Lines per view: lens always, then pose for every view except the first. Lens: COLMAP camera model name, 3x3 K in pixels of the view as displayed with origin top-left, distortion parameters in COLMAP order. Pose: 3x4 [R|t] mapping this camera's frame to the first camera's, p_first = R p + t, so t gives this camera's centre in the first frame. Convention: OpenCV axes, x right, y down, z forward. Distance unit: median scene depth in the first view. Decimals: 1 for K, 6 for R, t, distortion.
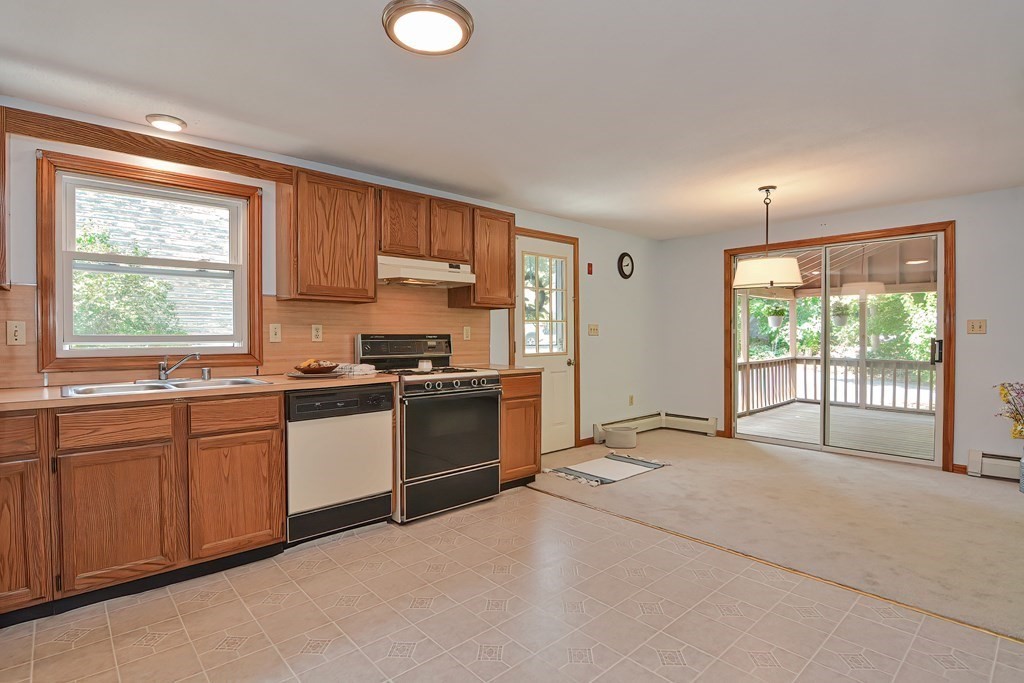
lens RADIAL K [[503.1, 0, 507.7], [0, 503.1, 339.8], [0, 0, 1]] dist [0.001074, -0.014479]
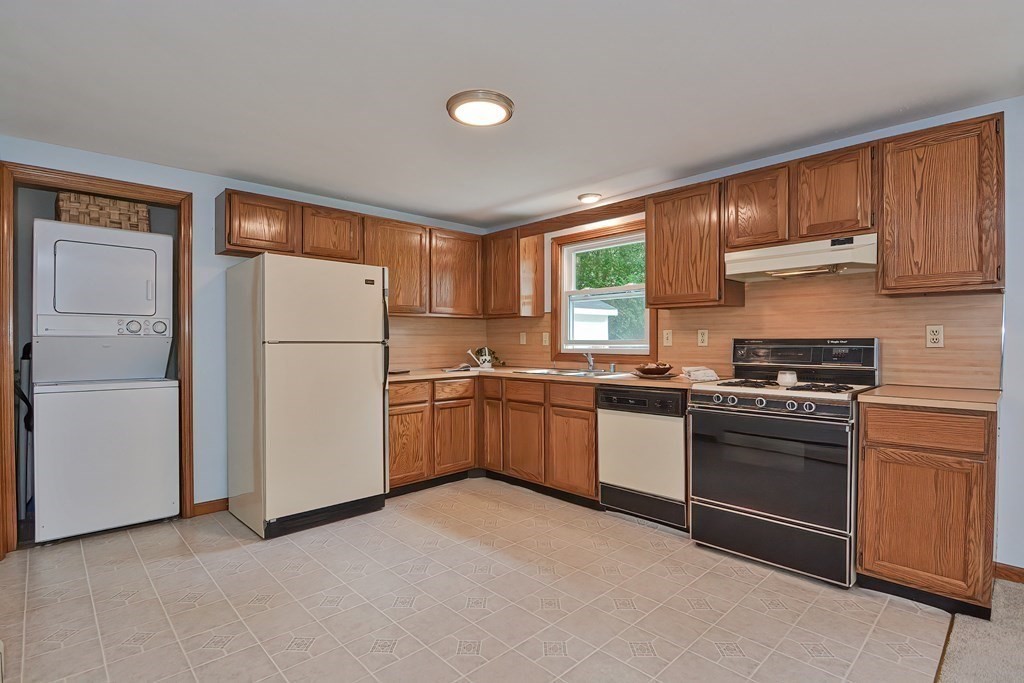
lens RADIAL K [[503.1, 0, 507.7], [0, 503.1, 339.8], [0, 0, 1]] dist [0.001074, -0.014479]
pose [[0.021493, 0.000492, -0.999769, 0.521350], [-0.005911, 0.999982, 0.000365, -0.005725], [0.999752, 0.005901, 0.021495, 0.463021]]
